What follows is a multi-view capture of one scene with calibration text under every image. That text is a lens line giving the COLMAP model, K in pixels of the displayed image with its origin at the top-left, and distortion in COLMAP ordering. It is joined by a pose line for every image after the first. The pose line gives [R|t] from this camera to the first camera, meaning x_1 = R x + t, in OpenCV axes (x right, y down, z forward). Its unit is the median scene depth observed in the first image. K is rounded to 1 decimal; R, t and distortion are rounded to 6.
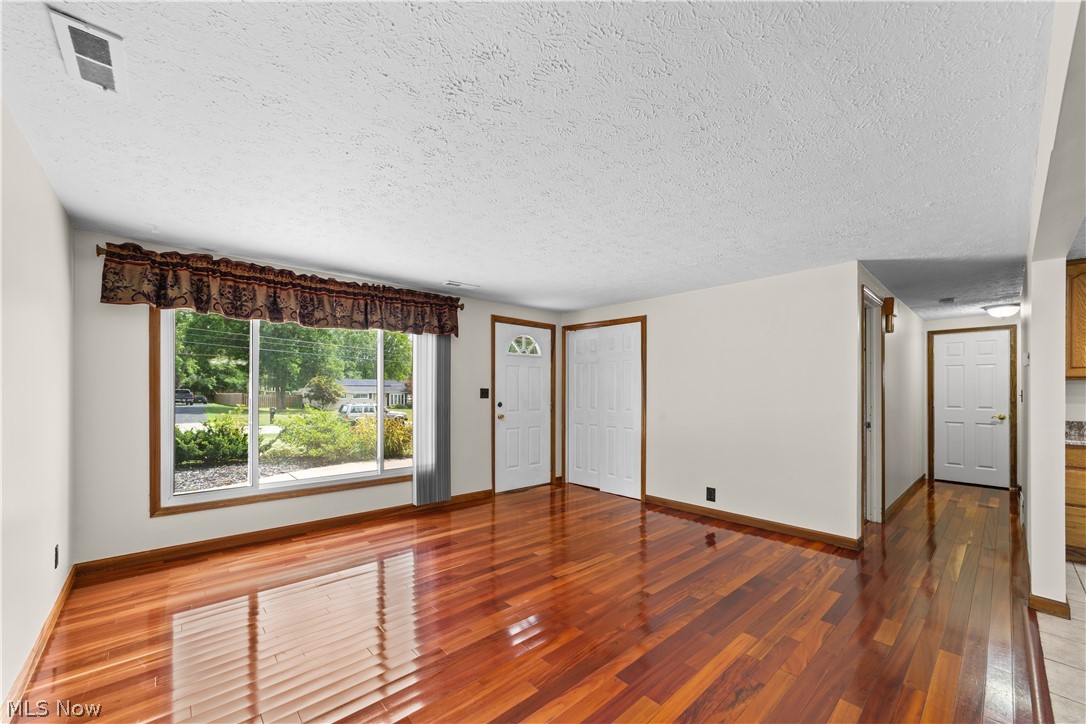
lens RADIAL K [[420.5, 0, 541.5], [0, 420.5, 389.4], [0, 0, 1]] dist [-0.016838, 0.005609]
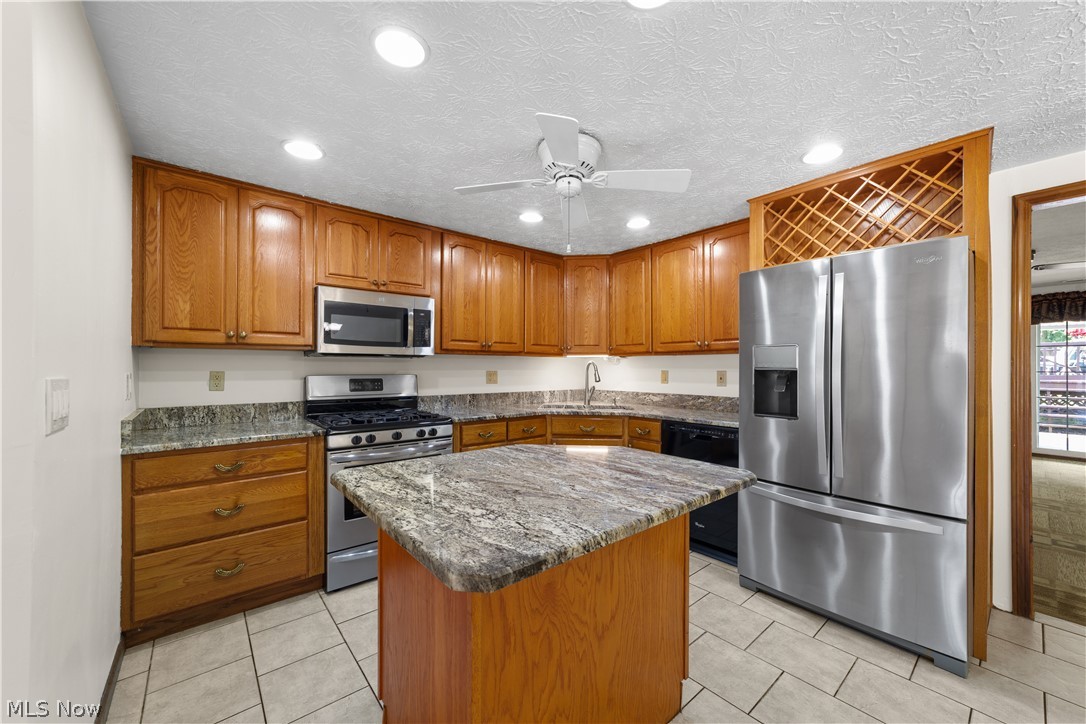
lens RADIAL K [[420.5, 0, 540.5], [0, 420.5, 361.8], [0, 0, 1]] dist [-0.016838, 0.005609]
pose [[0.038312, 0.005665, 0.999250, 0.497397], [-0.003931, 0.999977, -0.005518, 0.001510], [-0.999258, -0.003716, 0.038334, 0.293749]]
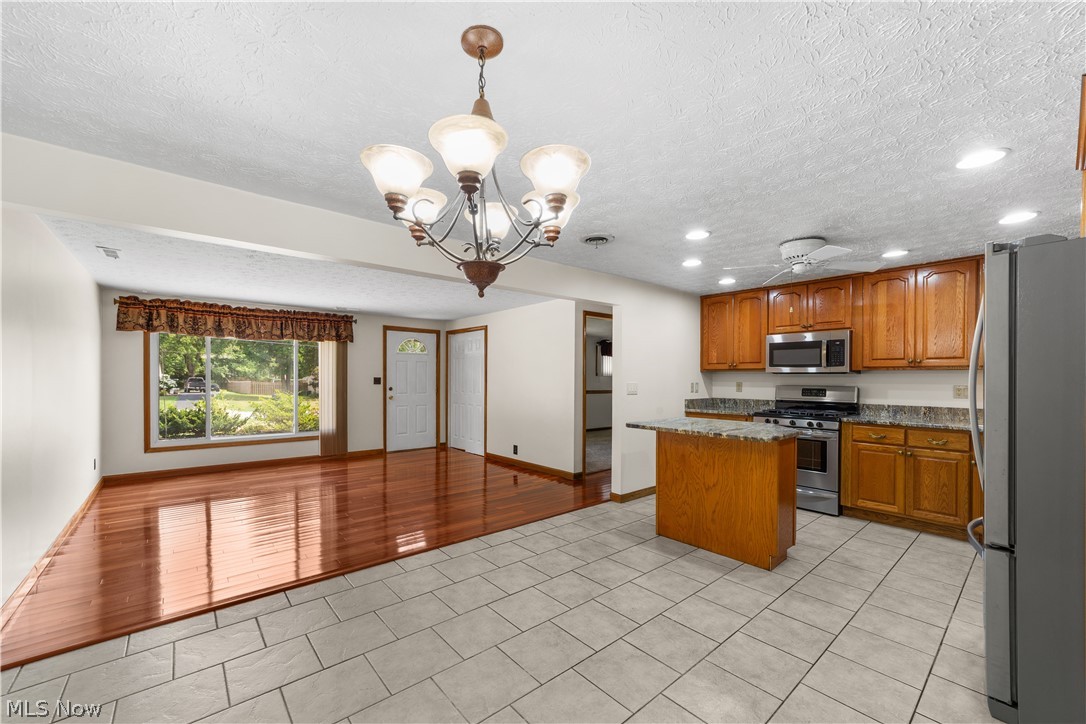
lens RADIAL K [[420.5, 0, 532.9], [0, 420.5, 377.7], [0, 0, 1]] dist [-0.016838, 0.005609]
pose [[0.999363, -0.001261, -0.035671, 0.515565], [0.001282, 0.999999, 0.000556, -0.001872], [0.035670, -0.000601, 0.999363, -0.469615]]
